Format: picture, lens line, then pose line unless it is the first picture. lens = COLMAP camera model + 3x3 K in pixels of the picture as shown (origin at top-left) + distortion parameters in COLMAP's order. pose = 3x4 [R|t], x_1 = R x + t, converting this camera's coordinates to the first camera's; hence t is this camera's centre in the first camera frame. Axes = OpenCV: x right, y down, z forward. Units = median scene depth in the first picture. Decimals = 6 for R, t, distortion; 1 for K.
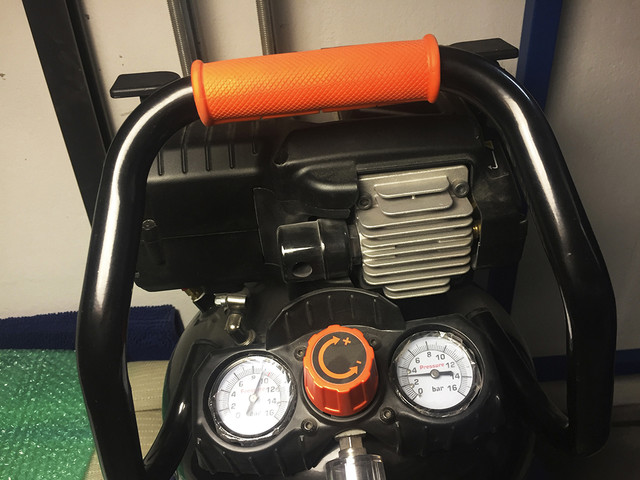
lens RADIAL K [[552.9, 0, 320.0], [0, 552.9, 240.0], [0, 0, 1]] dist [0.086453, -0.138244]
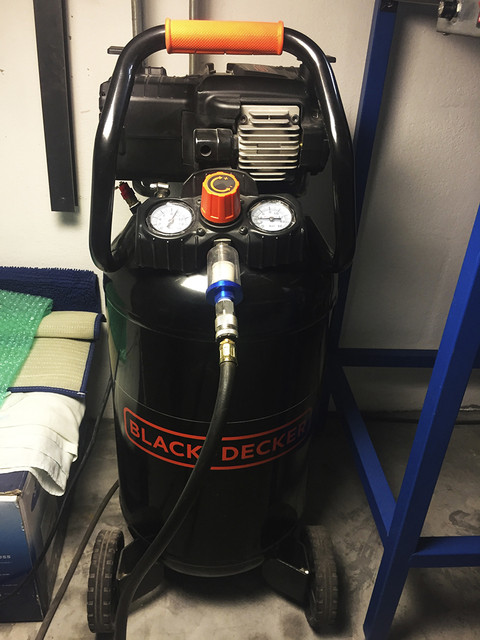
lens RADIAL K [[552.9, 0, 240.0], [0, 552.9, 320.0], [0, 0, 1]] dist [0.086453, -0.138244]
pose [[0.992651, 0.108223, 0.054139, 0.041457], [-0.104388, 0.992122, -0.069258, 0.731056], [-0.061208, 0.063097, 0.996129, -0.819289]]
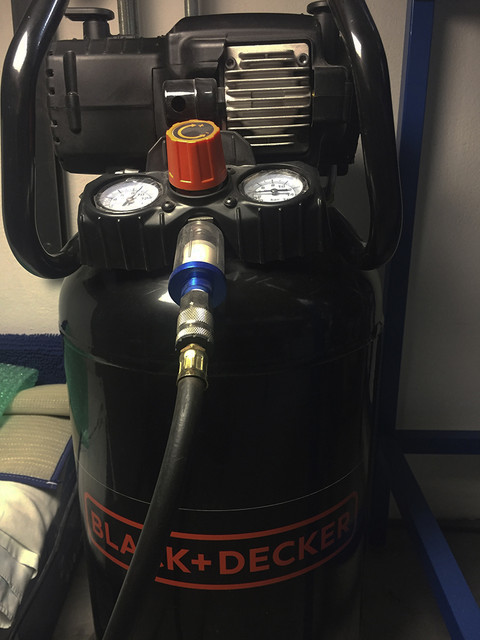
lens RADIAL K [[552.9, 0, 240.0], [0, 552.9, 320.0], [0, 0, 1]] dist [0.086453, -0.138244]
pose [[0.994490, 0.082464, -0.064732, 0.242763], [-0.096877, 0.958869, -0.266807, 0.892111], [0.040067, 0.271607, 0.961574, -0.139317]]
